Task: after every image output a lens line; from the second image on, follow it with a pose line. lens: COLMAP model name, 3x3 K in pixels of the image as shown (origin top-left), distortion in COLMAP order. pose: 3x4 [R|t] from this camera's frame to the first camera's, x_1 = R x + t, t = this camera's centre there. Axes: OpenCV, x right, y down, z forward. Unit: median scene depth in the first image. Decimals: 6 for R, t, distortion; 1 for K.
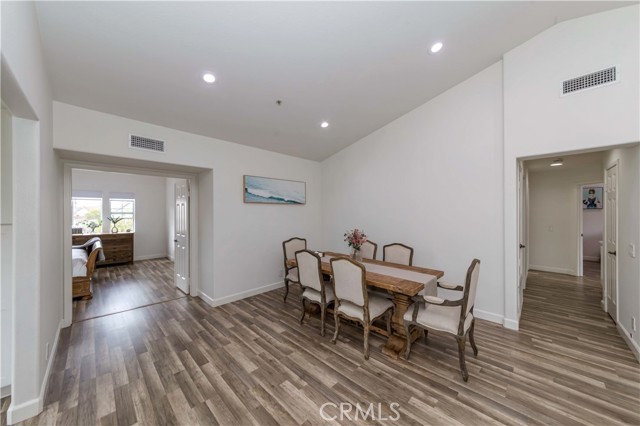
lens RADIAL K [[223.5, 0, 320.0], [0, 223.5, 213.0], [0, 0, 1]] dist [-0.000411, -0.000066]
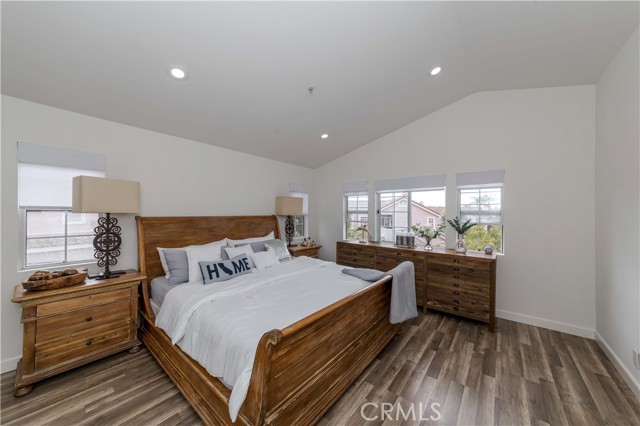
lens RADIAL K [[223.5, 0, 320.0], [0, 223.5, 213.0], [0, 0, 1]] dist [-0.000411, -0.000066]
pose [[0.084272, 0.003653, -0.996436, -0.436605], [-0.010705, 0.999939, 0.002761, 0.001358], [0.996385, 0.010434, 0.084306, 0.630778]]
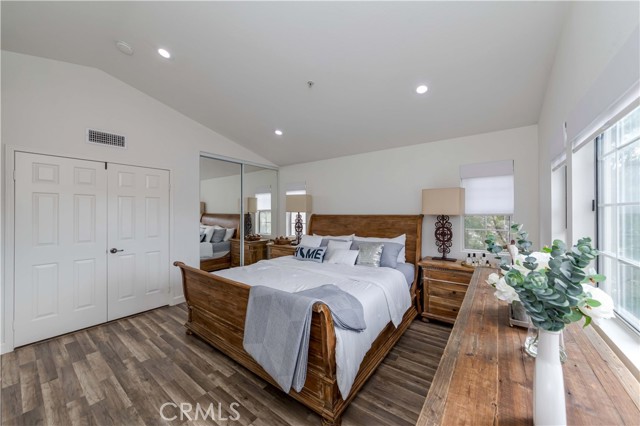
lens RADIAL K [[234.8, 0, 318.7], [0, 234.8, 208.2], [0, 0, 1]] dist [0.000019, 0.011992]
pose [[-0.992673, 0.010508, -0.120371, -1.184704], [0.010621, 0.999944, -0.000299, -0.013197], [0.120361, -0.001575, -0.992729, 1.511653]]
